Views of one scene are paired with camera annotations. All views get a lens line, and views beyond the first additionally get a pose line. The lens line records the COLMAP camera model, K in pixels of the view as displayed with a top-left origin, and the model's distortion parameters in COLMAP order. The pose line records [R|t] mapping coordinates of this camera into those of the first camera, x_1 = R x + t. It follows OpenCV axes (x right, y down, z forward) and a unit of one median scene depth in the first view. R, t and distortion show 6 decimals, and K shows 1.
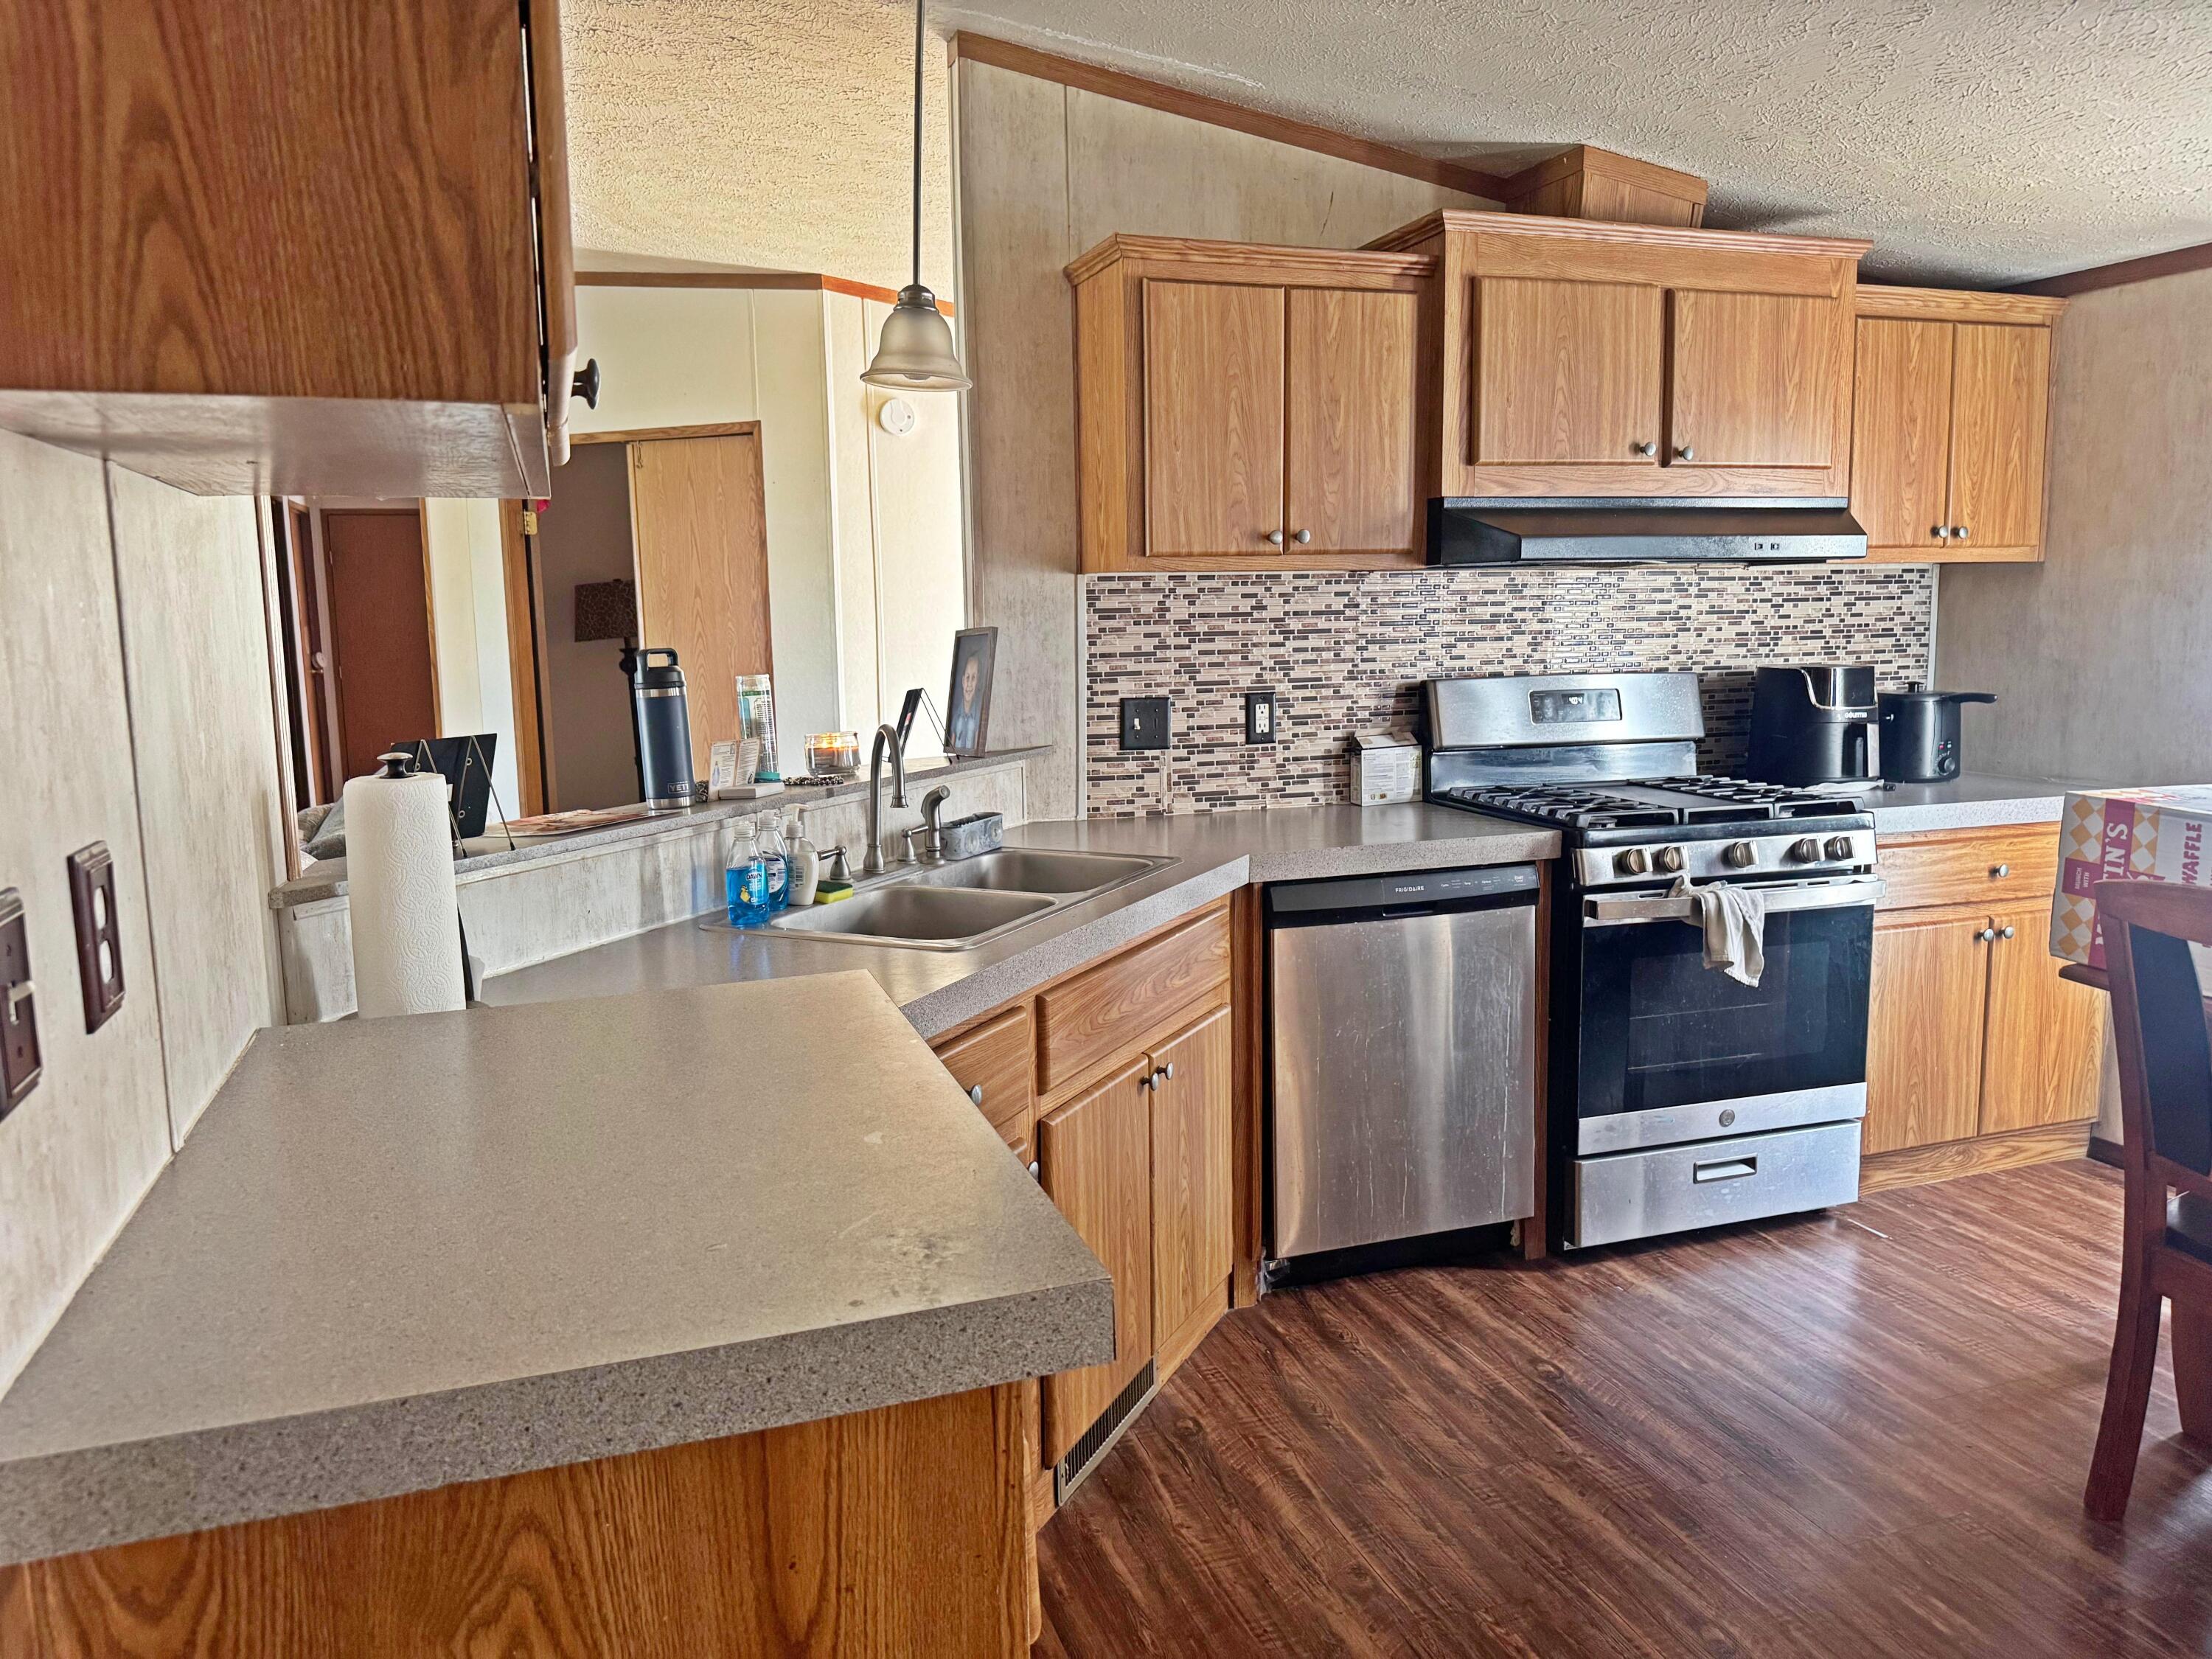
lens RADIAL K [[1543.5, 0, 1106.0], [0, 1543.5, 829.5], [0, 0, 1]] dist [0.097371, -0.001269]
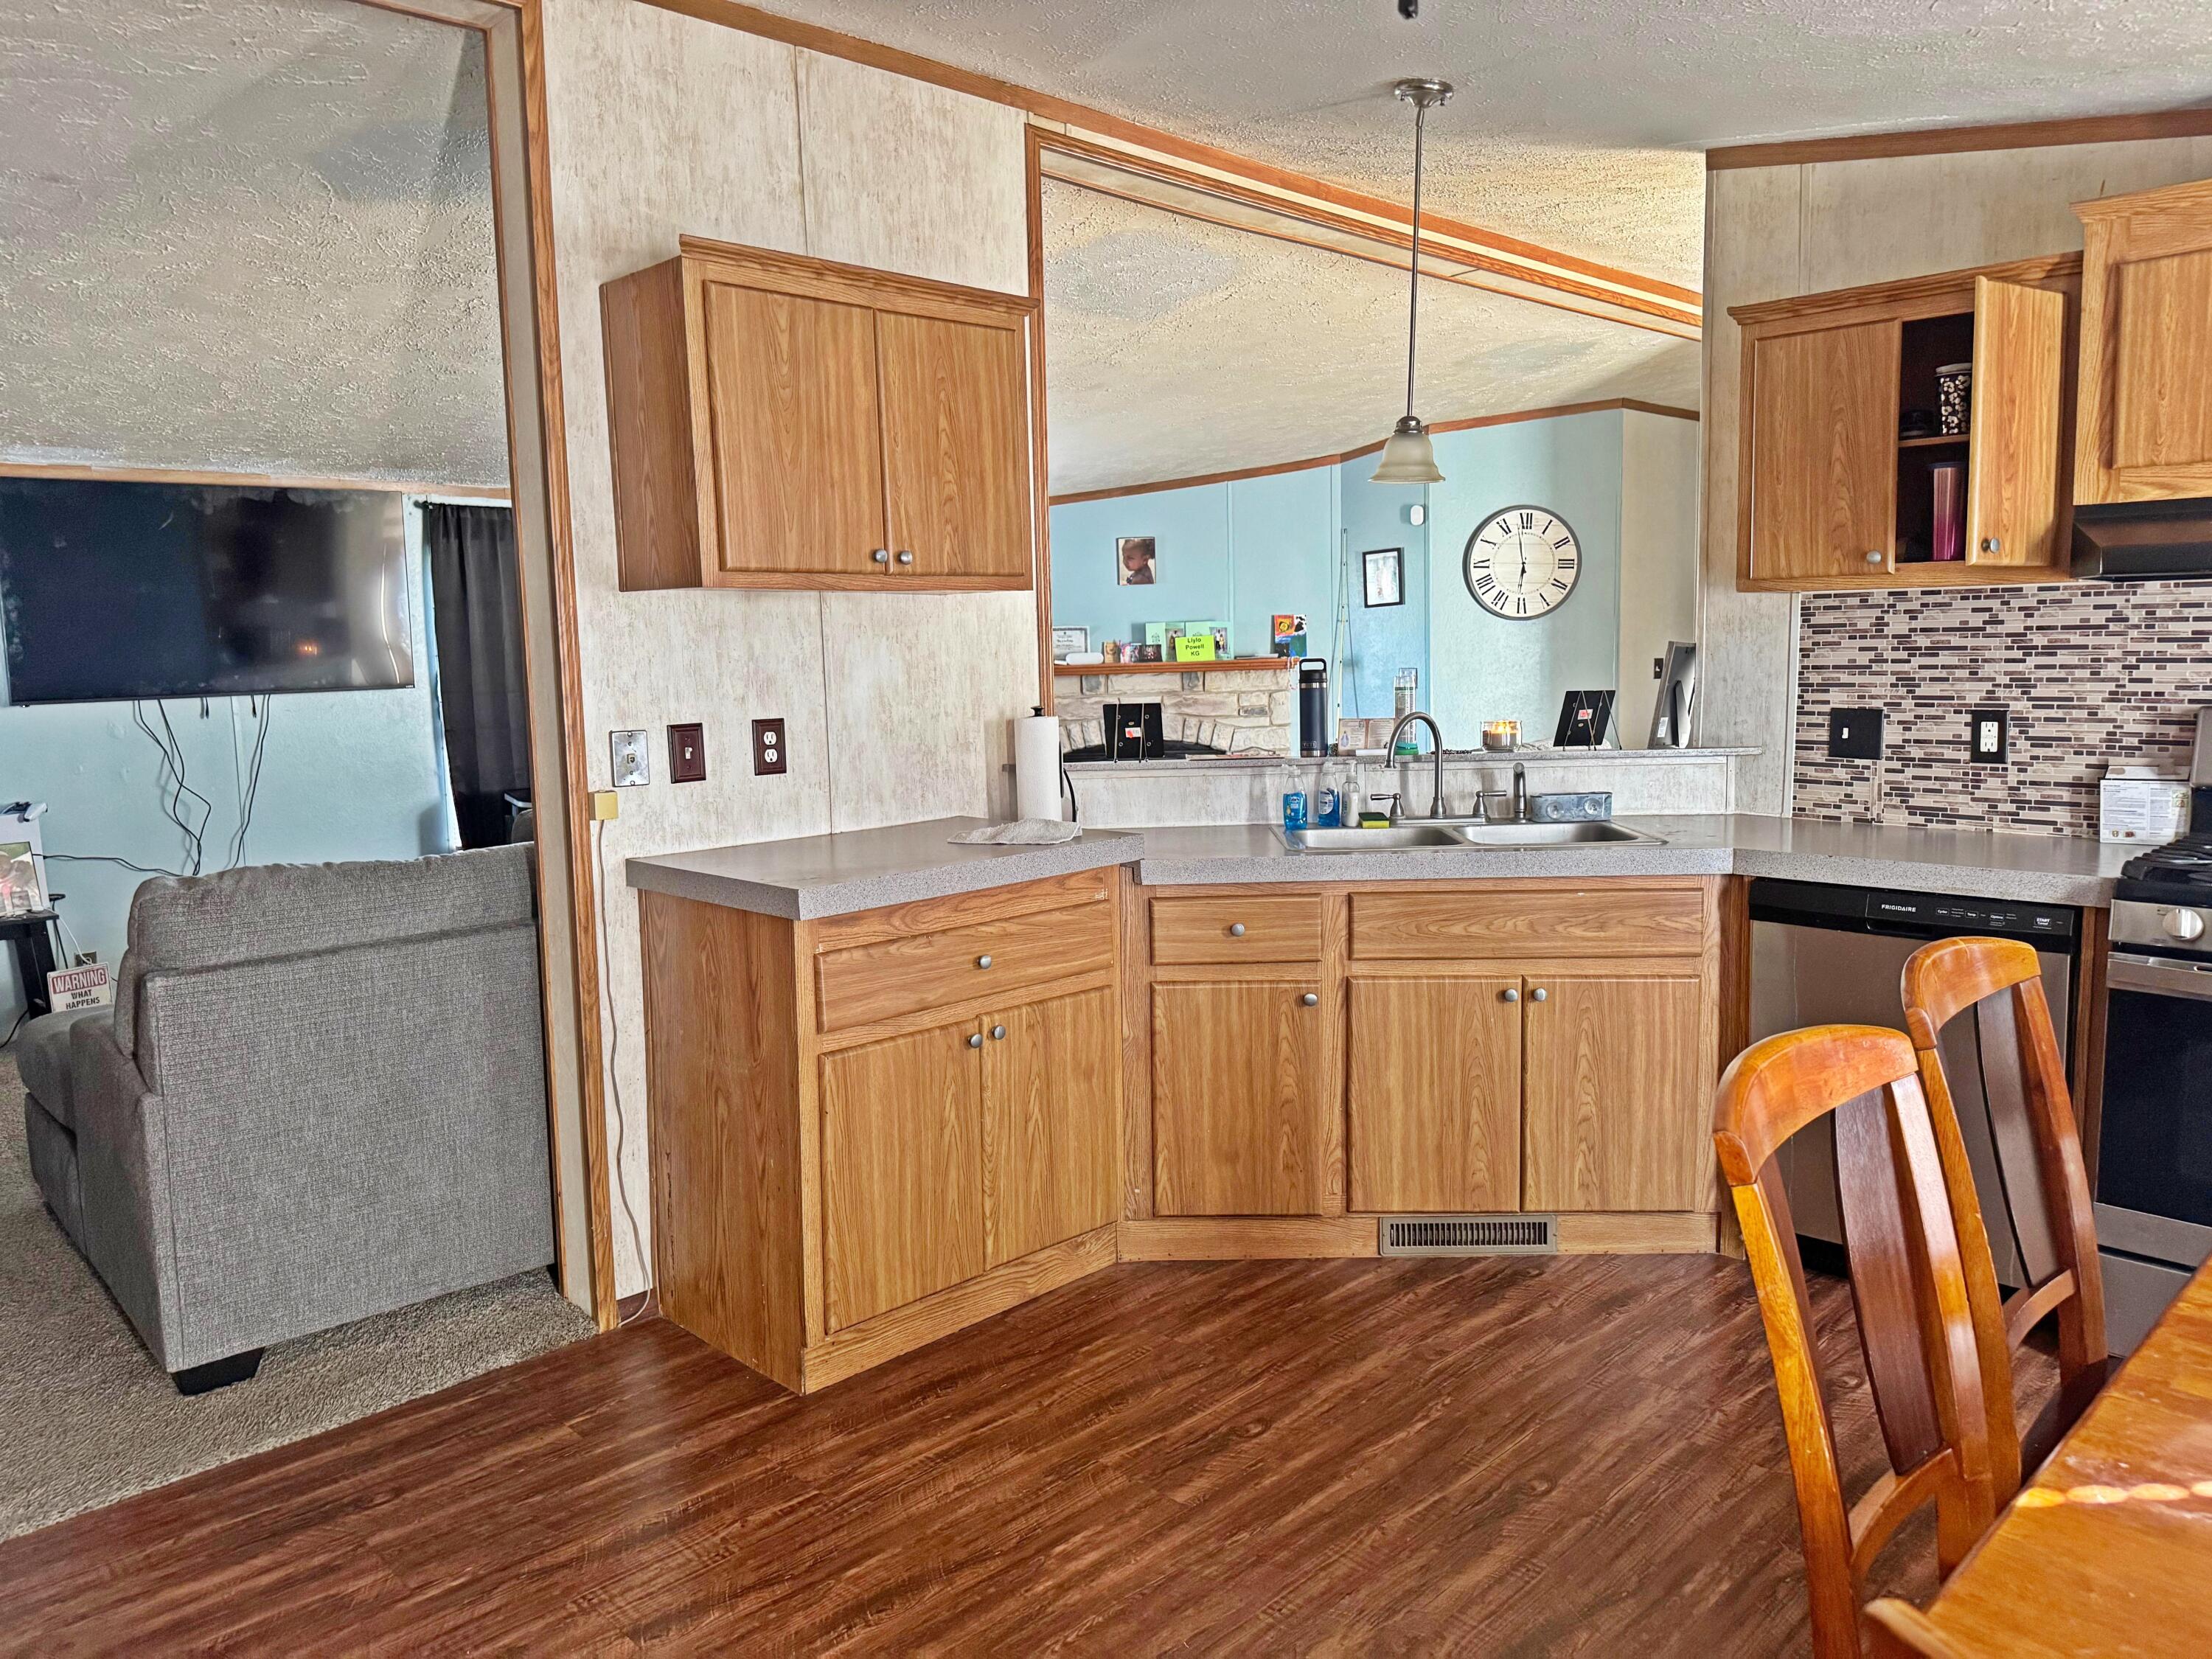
lens RADIAL K [[1578.1, 0, 1106.0], [0, 1578.1, 829.5], [0, 0, 1]] dist [0.034877, -0.002287]
pose [[0.431360, 0.117989, -0.894431, 0.768337], [-0.116694, 0.990380, 0.074368, -0.024750], [0.894601, 0.072296, 0.440979, 0.075885]]
